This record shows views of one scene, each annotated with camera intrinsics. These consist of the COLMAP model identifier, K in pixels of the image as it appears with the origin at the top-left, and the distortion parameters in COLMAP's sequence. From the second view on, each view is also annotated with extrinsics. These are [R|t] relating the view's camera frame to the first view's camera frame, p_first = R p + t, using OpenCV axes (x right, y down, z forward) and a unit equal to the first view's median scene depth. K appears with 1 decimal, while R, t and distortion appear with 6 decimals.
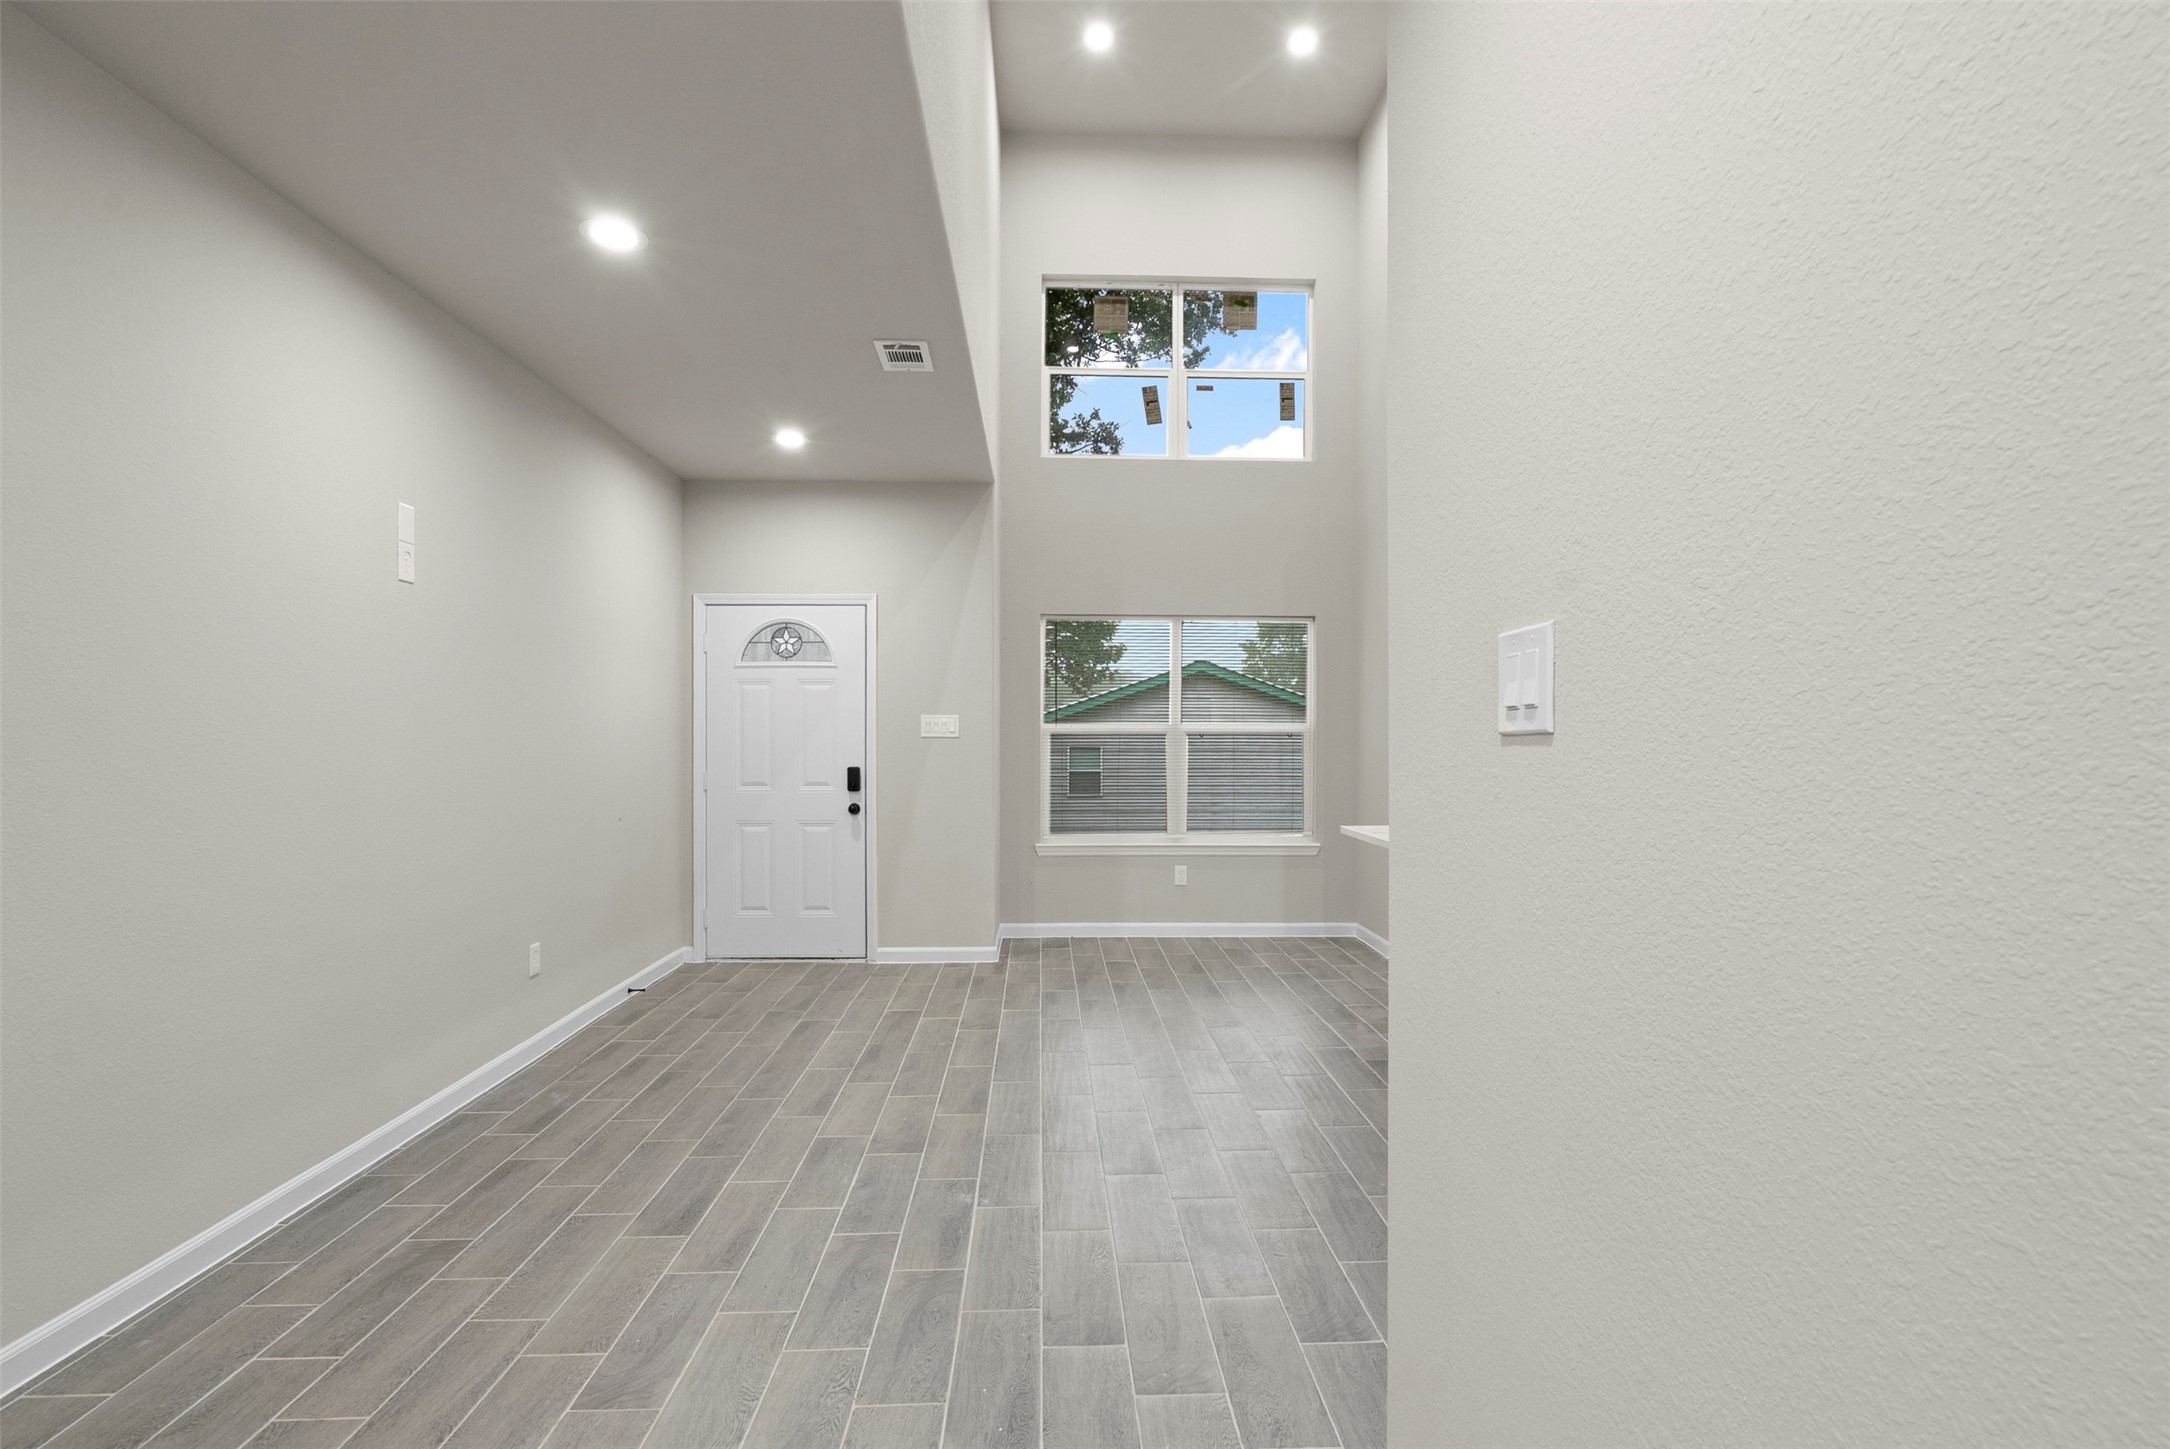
lens RADIAL K [[1005.8, 0, 1082.0], [0, 1005.8, 741.6], [0, 0, 1]] dist [-0.001563, 0.002597]
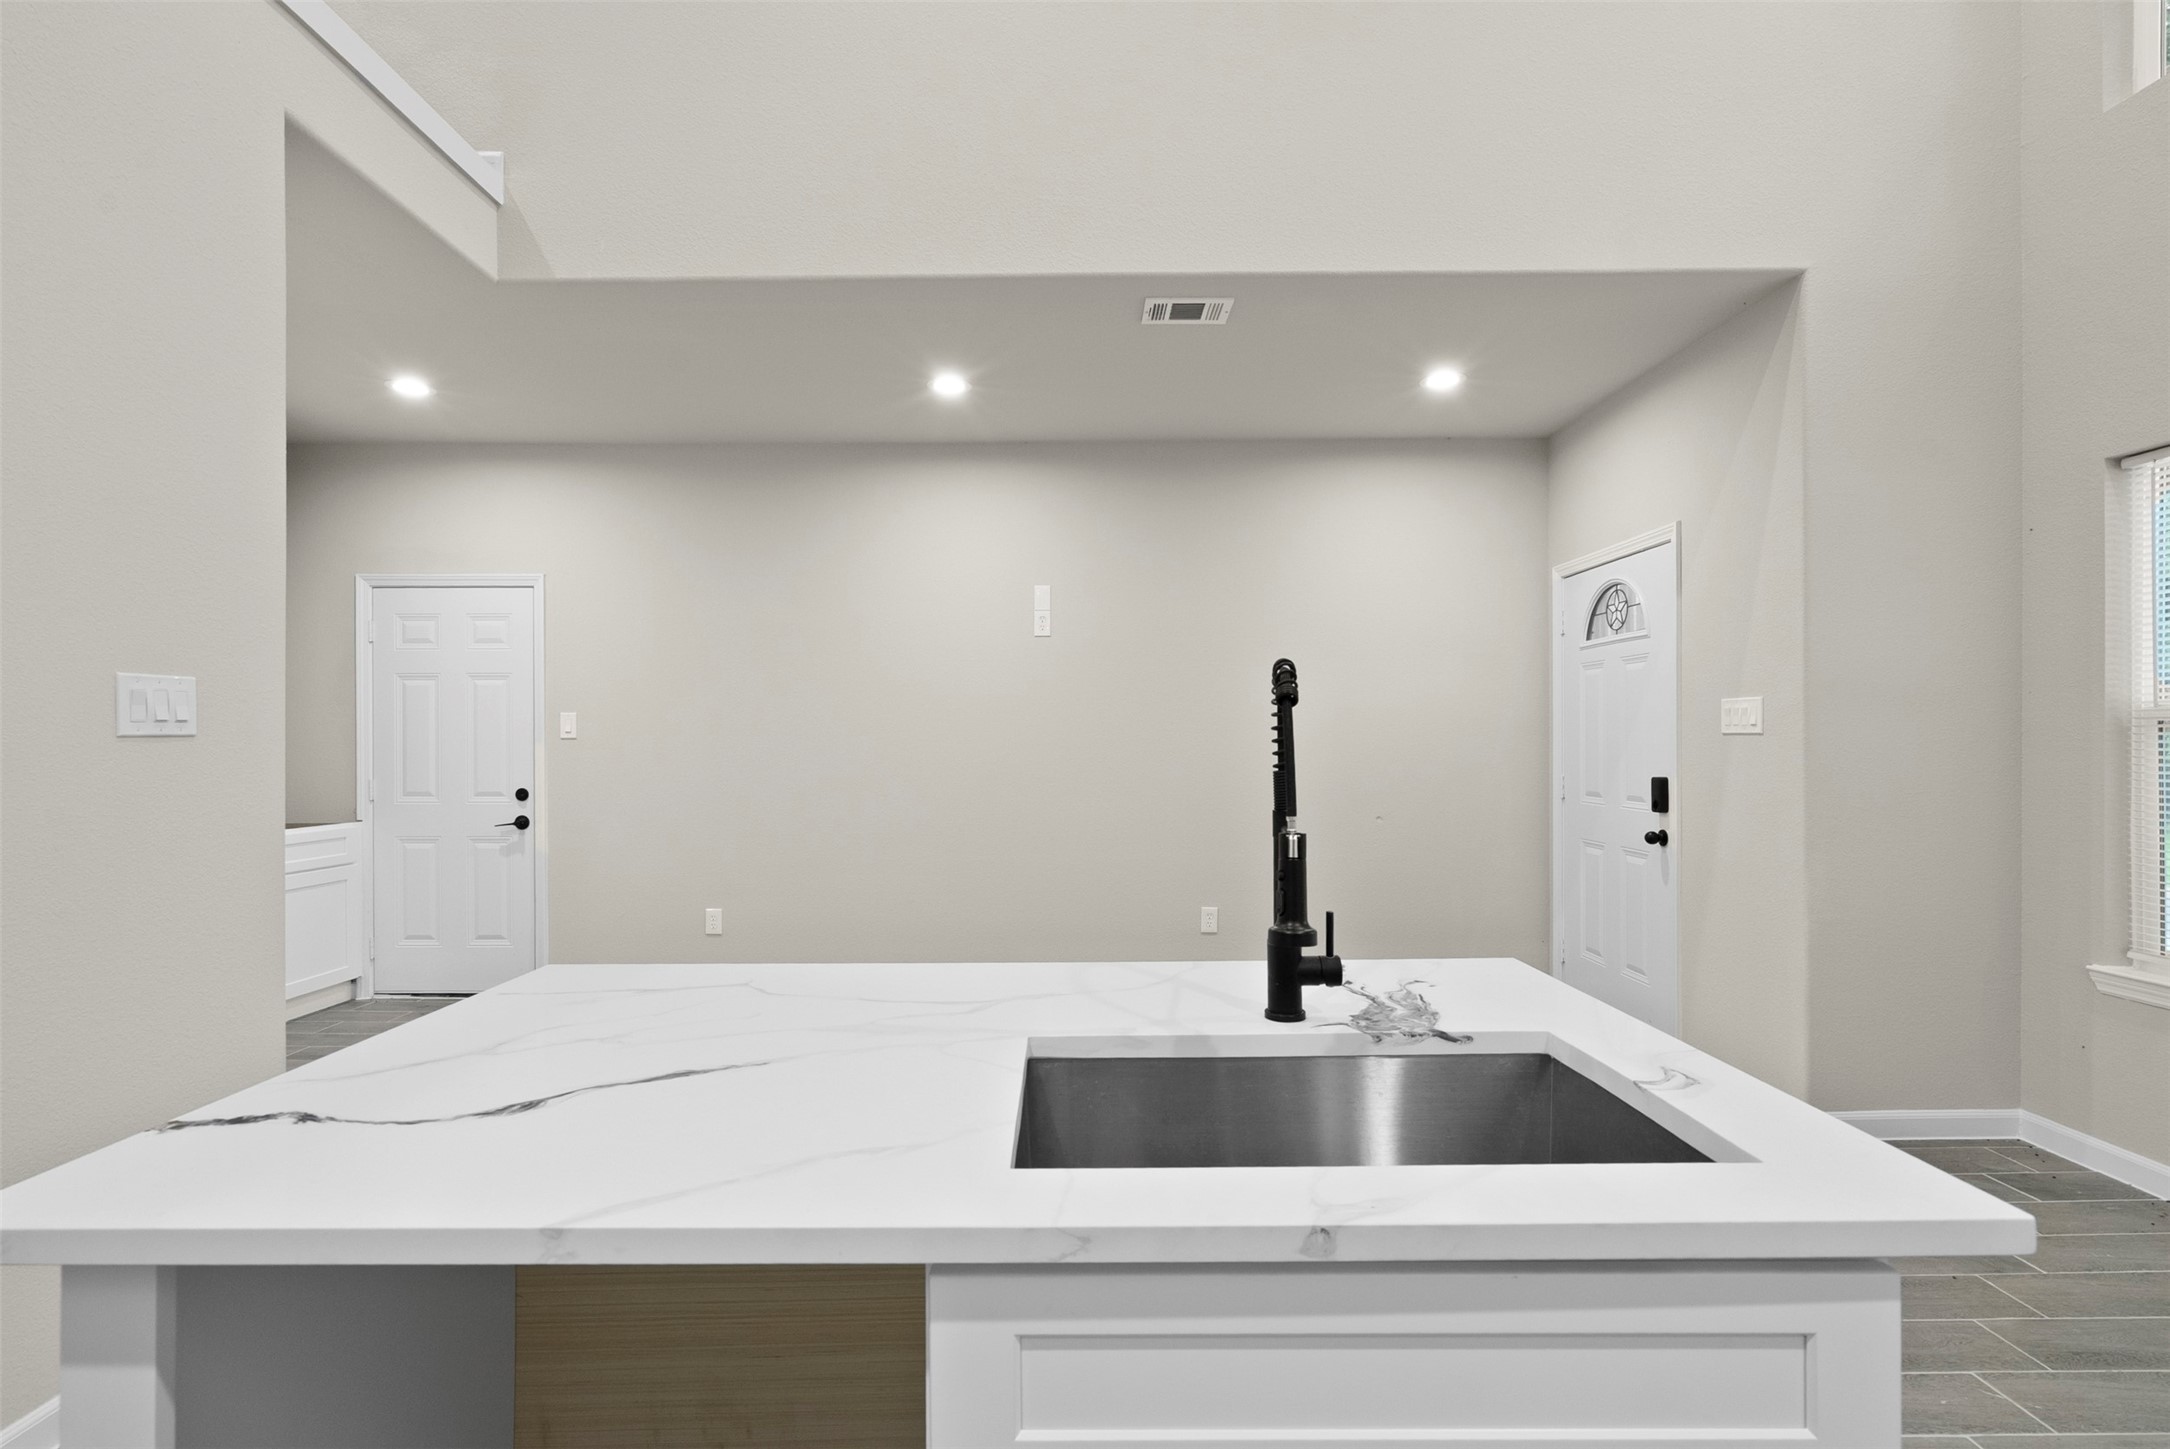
lens RADIAL K [[1005.8, 0, 1050.7], [0, 1005.8, 744.3], [0, 0, 1]] dist [-0.001563, 0.002597]
pose [[-0.048959, 0.002082, -0.998799, 0.828118], [0.001880, 0.999996, 0.001992, 0.000727], [0.998799, -0.001780, -0.048963, 1.047734]]
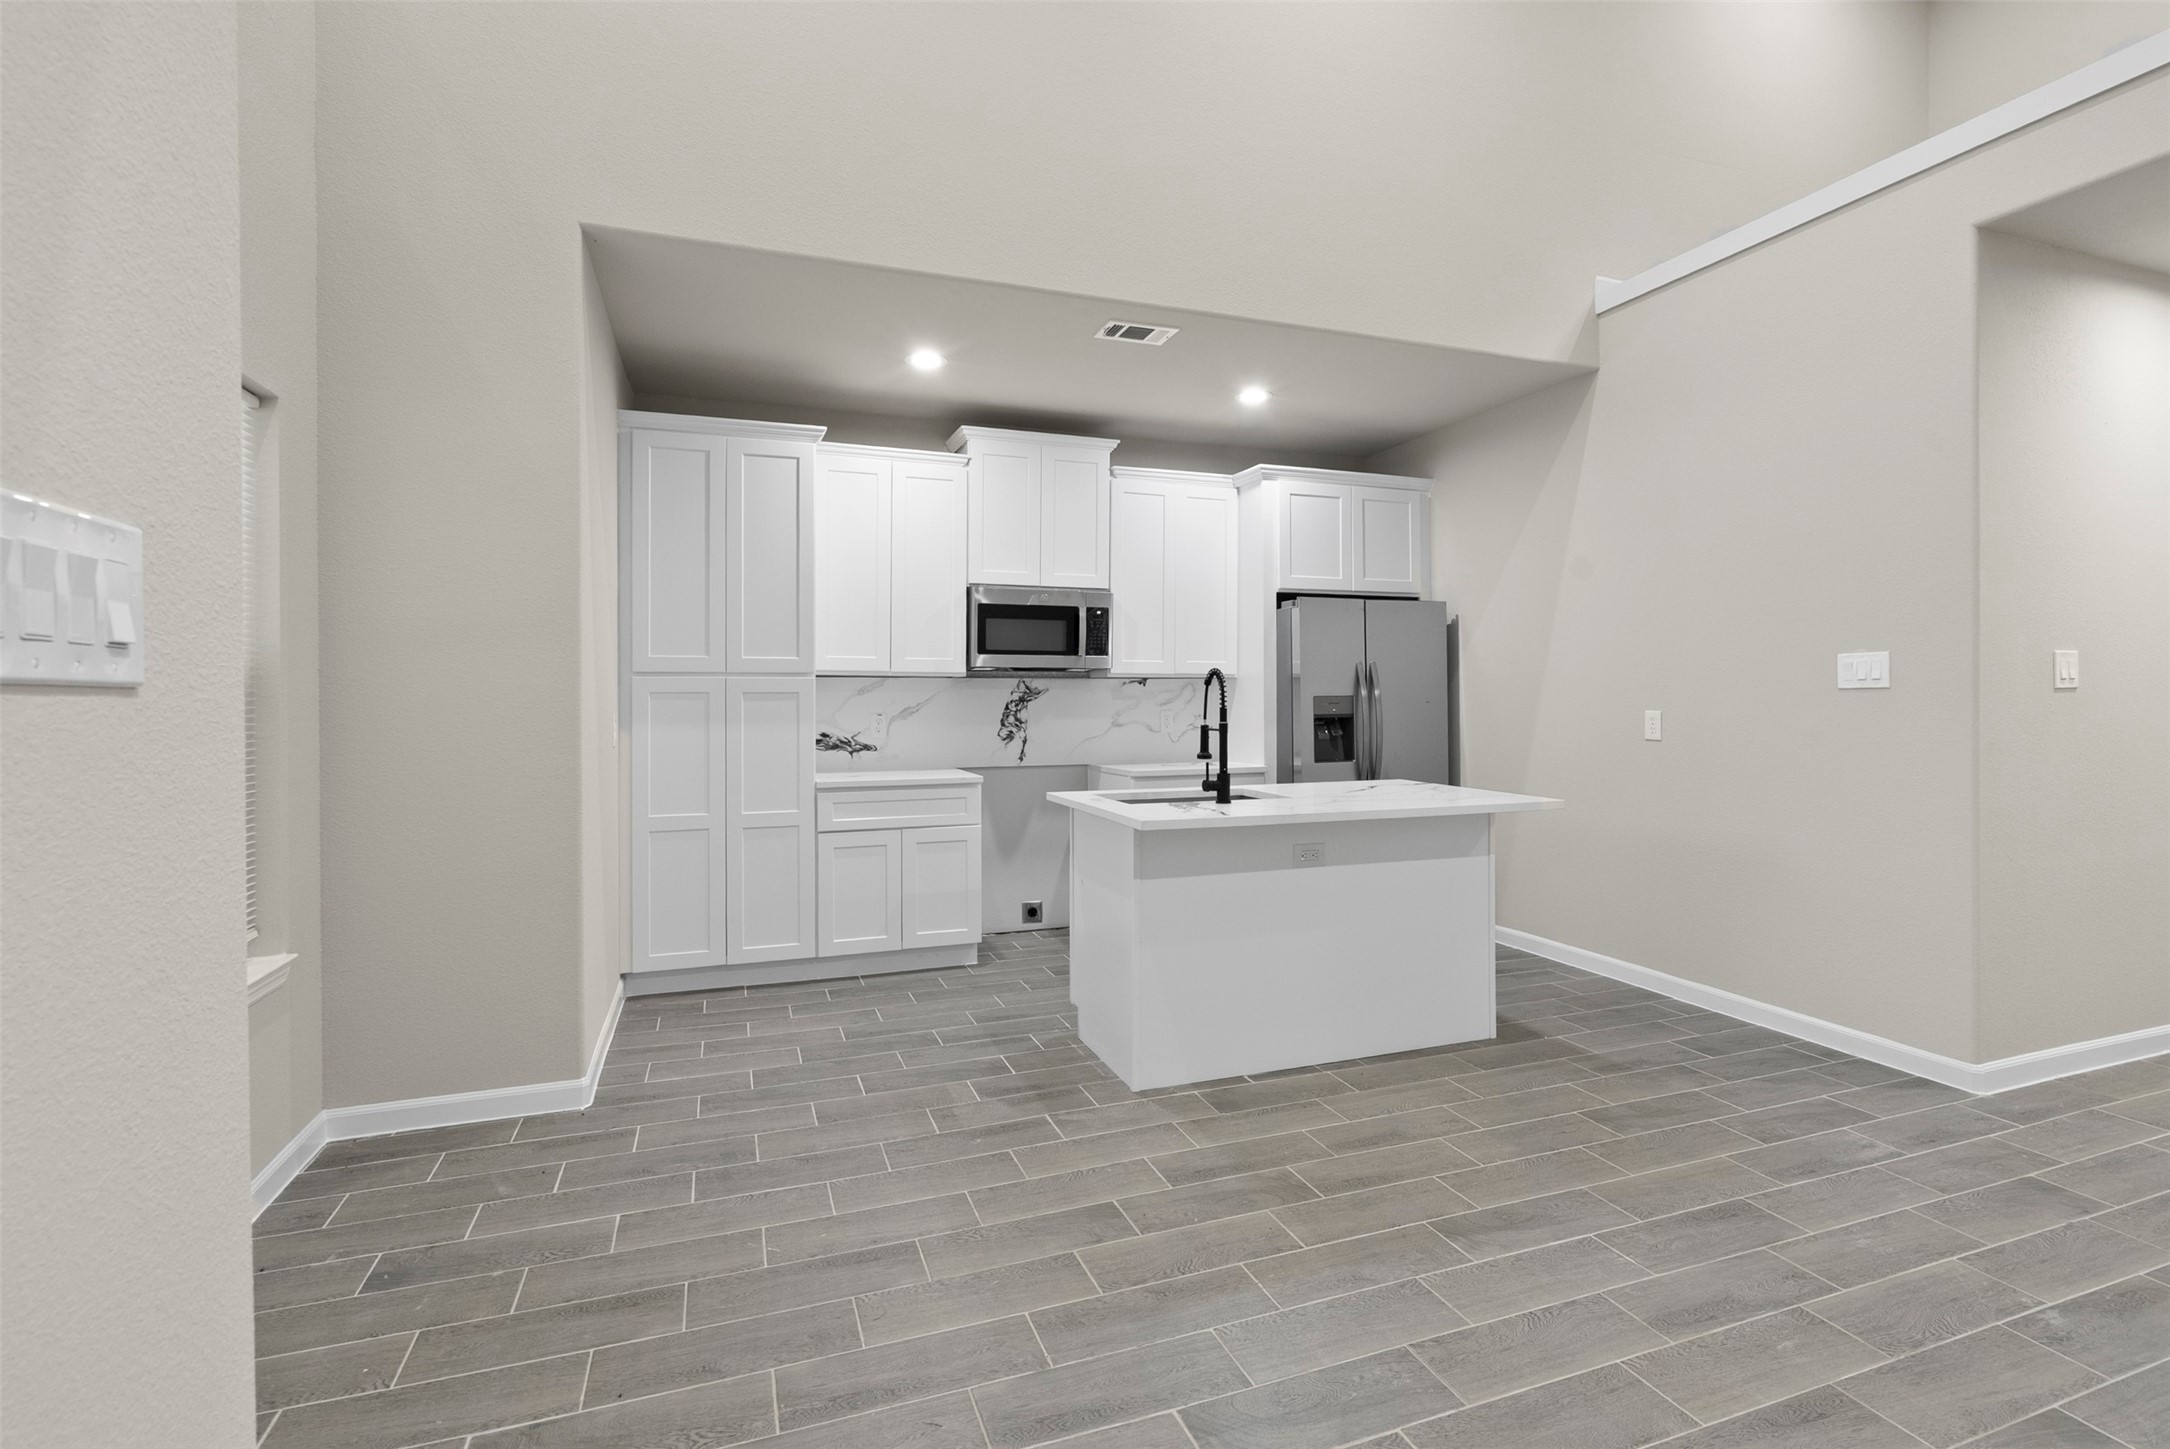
lens RADIAL K [[1005.8, 0, 1116.4], [0, 1005.8, 695.2], [0, 0, 1]] dist [-0.001563, 0.002597]
pose [[-0.315064, 0.000896, 0.949070, -0.501428], [0.006238, 0.999980, 0.001127, -0.003242], [-0.949050, 0.006275, -0.315063, 1.573827]]
